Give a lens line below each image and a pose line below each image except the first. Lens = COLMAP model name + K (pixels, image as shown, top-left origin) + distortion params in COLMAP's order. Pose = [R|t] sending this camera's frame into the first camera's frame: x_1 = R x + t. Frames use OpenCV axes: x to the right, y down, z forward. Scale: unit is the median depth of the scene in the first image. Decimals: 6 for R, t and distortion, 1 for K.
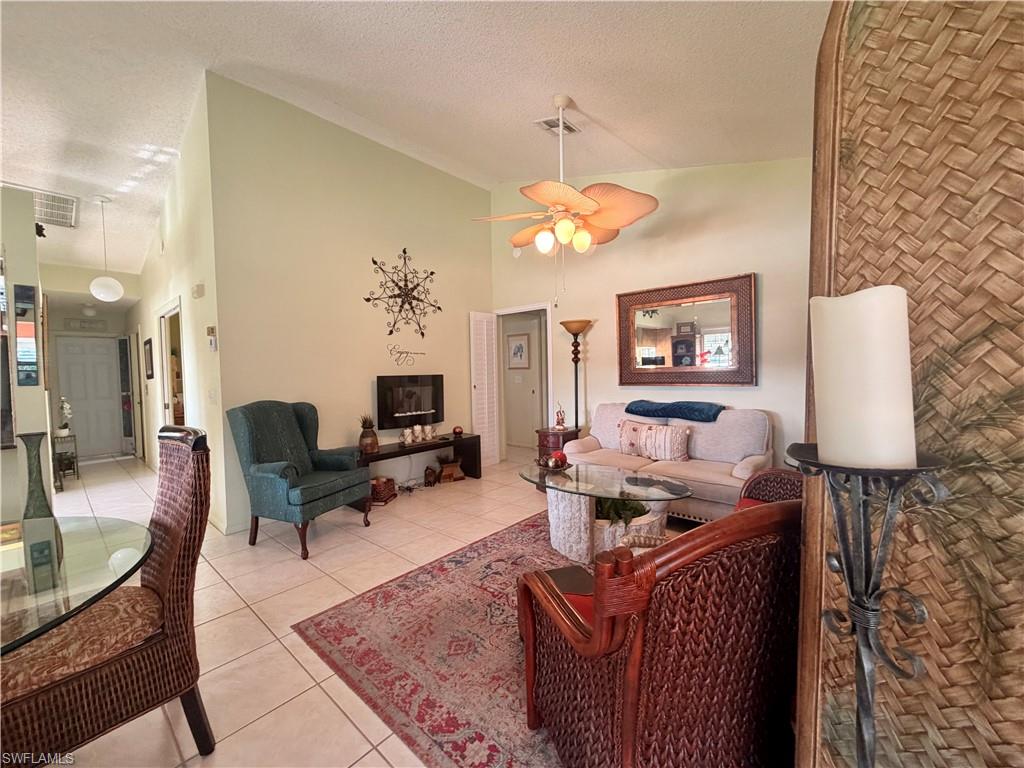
lens RADIAL K [[408.1, 0, 508.7], [0, 408.1, 384.2], [0, 0, 1]] dist [0.000902, -0.000063]
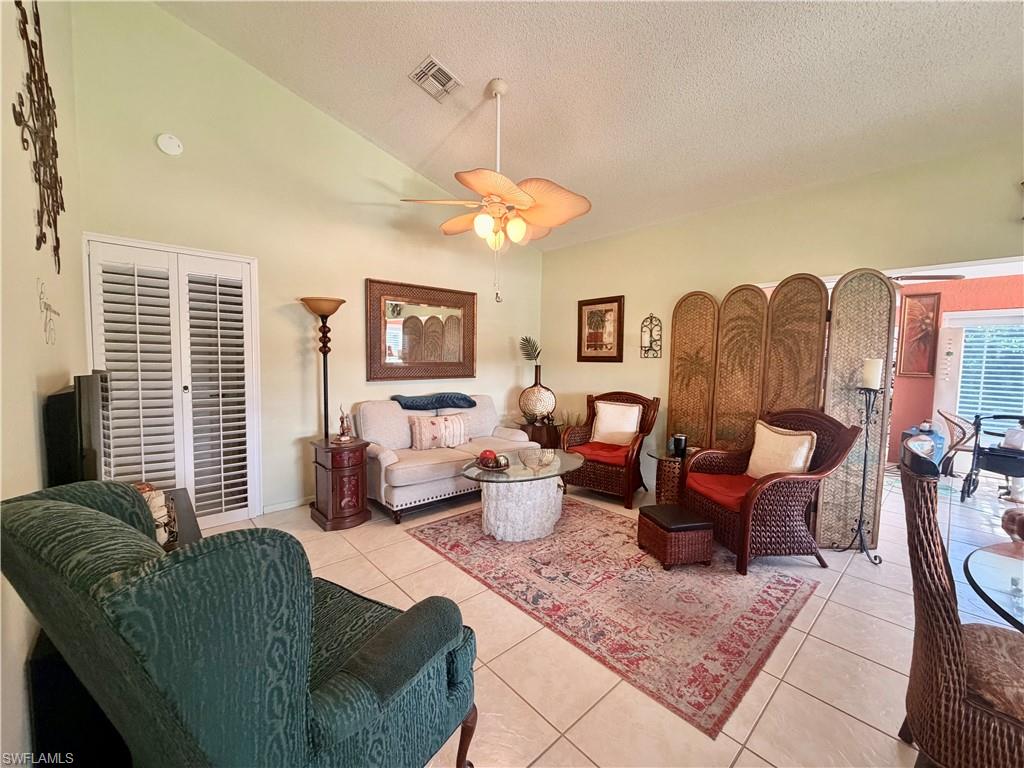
lens RADIAL K [[408.1, 0, 510.4], [0, 408.1, 384.3], [0, 0, 1]] dist [0.000902, -0.000063]
pose [[0.110784, -0.042055, 0.992954, -0.953458], [0.016877, 0.999040, 0.040430, -0.033997], [-0.993701, 0.012279, 0.111388, 0.971339]]
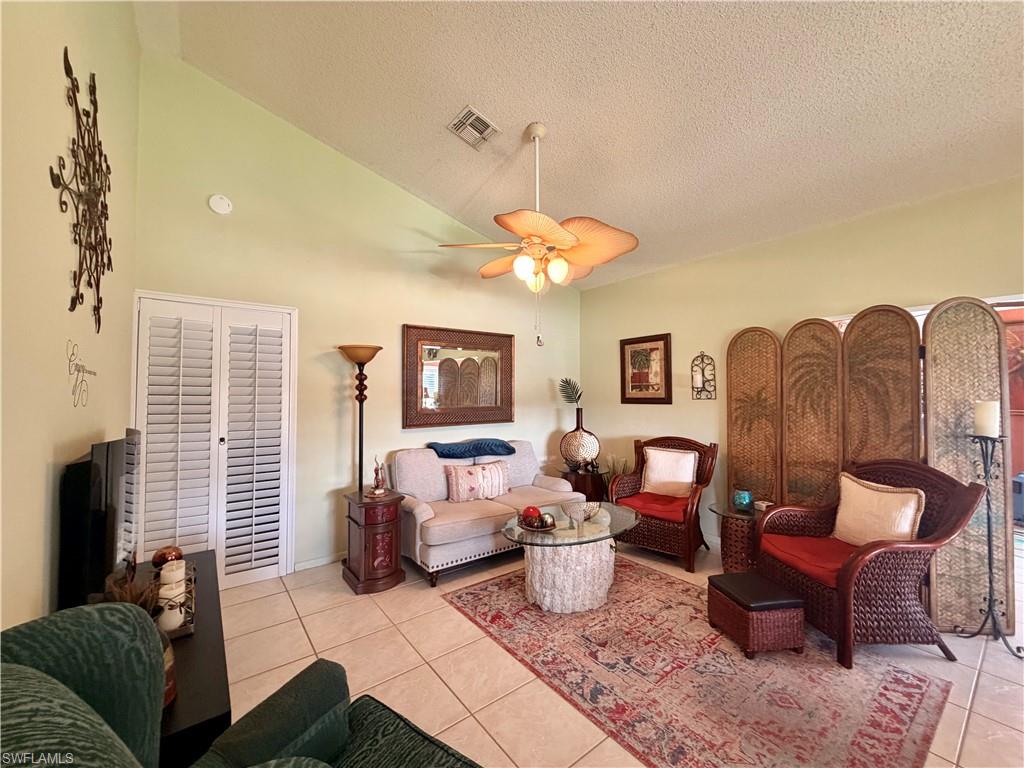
lens RADIAL K [[408.1, 0, 510.6], [0, 408.1, 384.3], [0, 0, 1]] dist [0.000902, -0.000063]
pose [[0.190977, 0.045474, 0.980541, -0.878616], [0.030983, 0.998149, -0.052325, -0.062392], [-0.981105, 0.040373, 0.189215, 1.004937]]
